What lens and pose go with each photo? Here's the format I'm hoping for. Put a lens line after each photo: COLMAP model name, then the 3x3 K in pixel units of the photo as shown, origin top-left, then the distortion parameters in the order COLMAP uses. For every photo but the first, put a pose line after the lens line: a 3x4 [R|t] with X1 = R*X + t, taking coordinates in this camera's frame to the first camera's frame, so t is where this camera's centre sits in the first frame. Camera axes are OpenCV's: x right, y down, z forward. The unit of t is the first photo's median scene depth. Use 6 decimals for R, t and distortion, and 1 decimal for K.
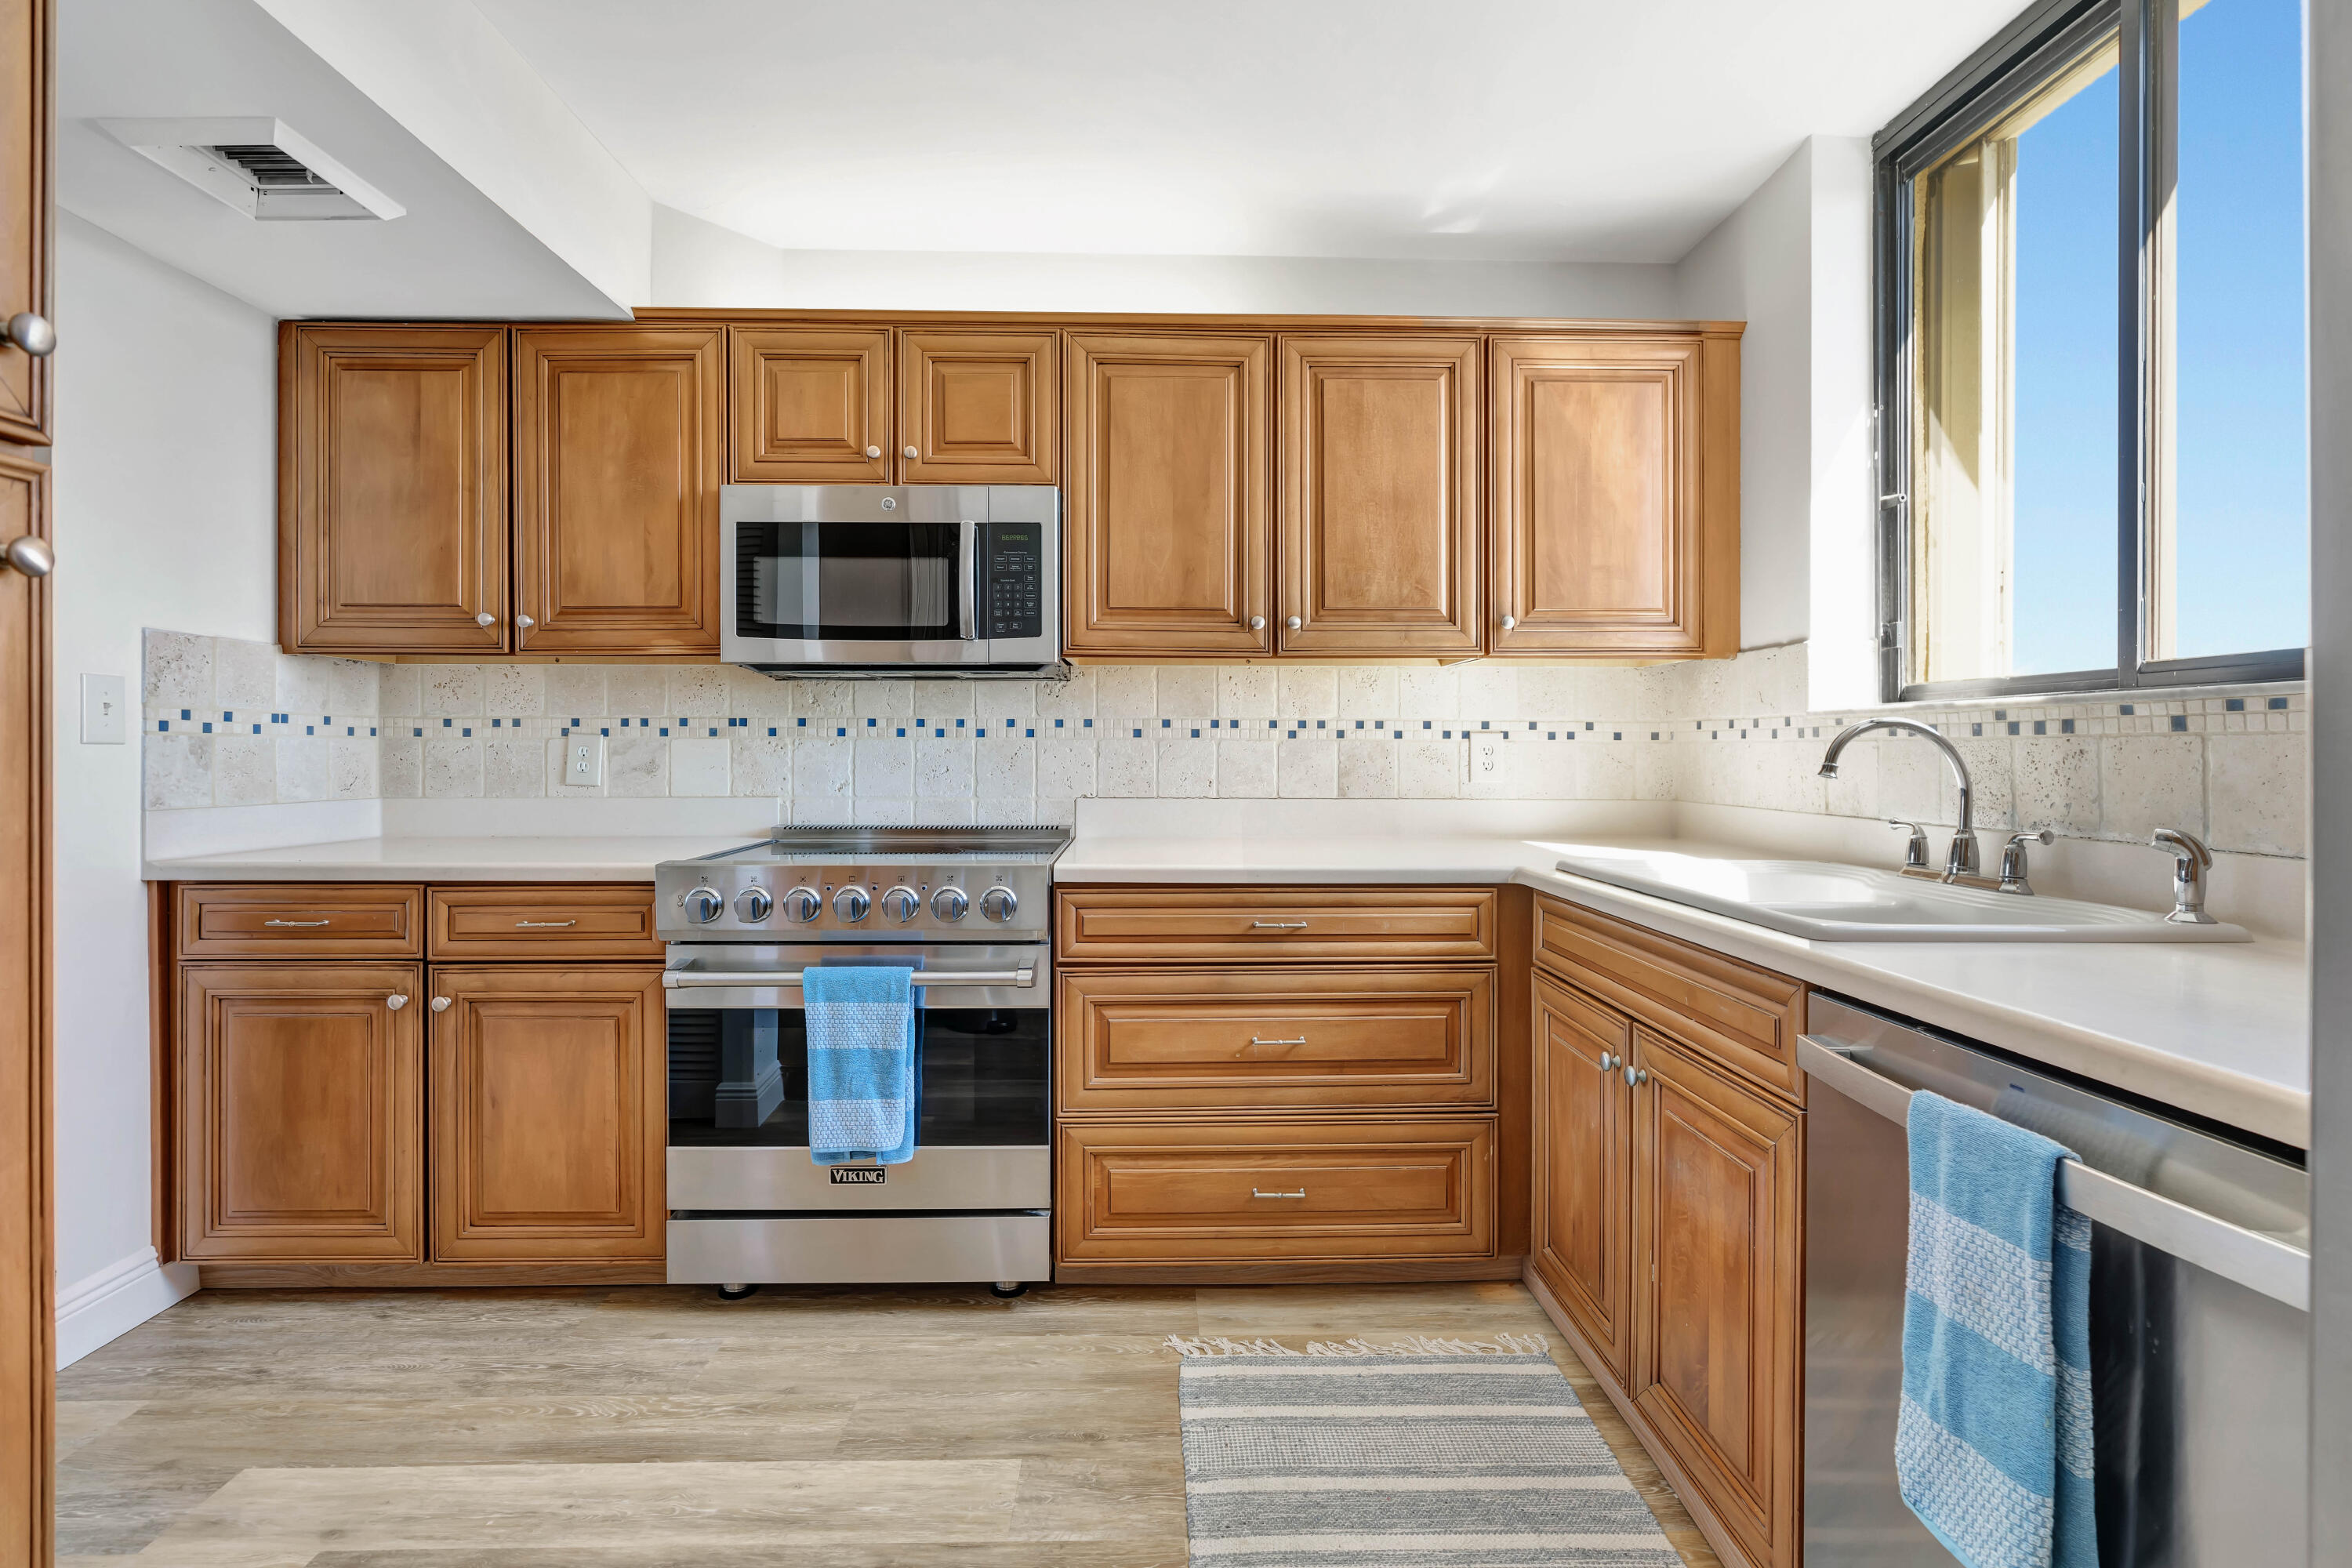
lens RADIAL K [[1064.5, 0, 1166.8], [0, 1064.5, 763.2], [0, 0, 1]] dist [-0.001736, 0.000485]
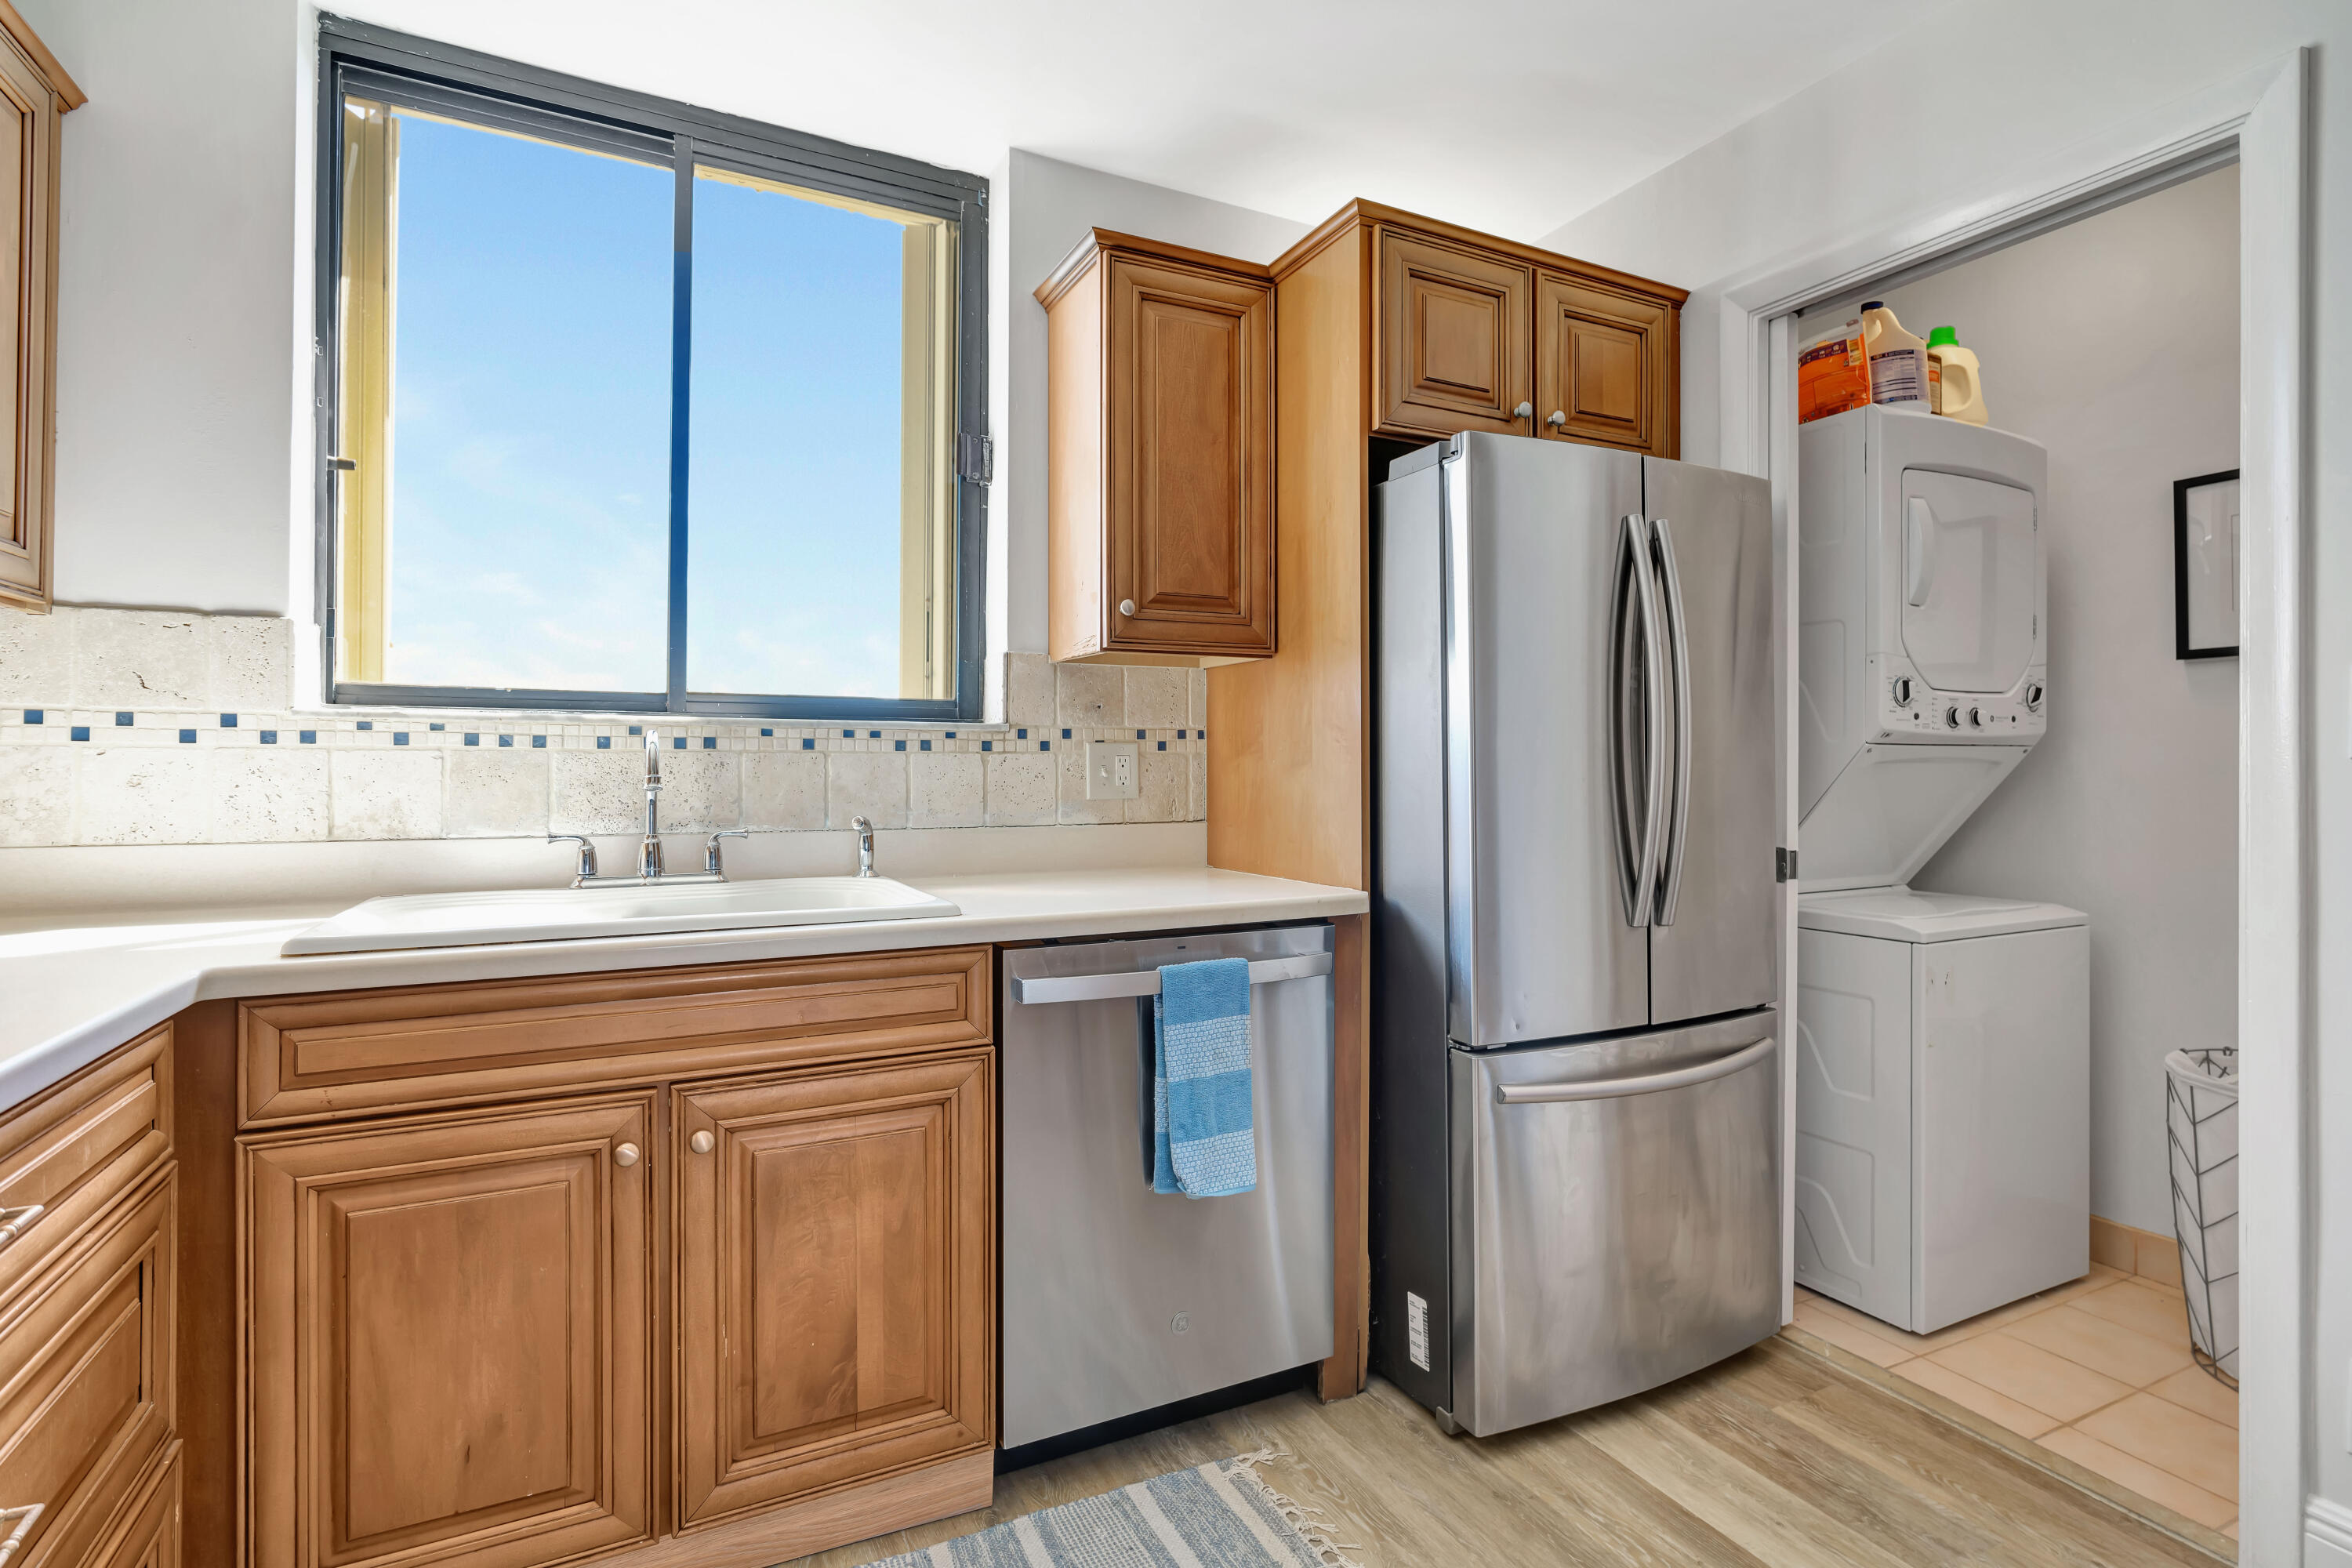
lens RADIAL K [[1120.0, 0, 1171.9], [0, 1120.0, 765.5], [0, 0, 1]] dist [-0.000903, 0.000052]
pose [[-0.423948, -0.004283, 0.905676, -0.547788], [0.005030, 0.999962, 0.007084, -0.015142], [-0.905673, 0.007559, -0.423910, 1.064856]]
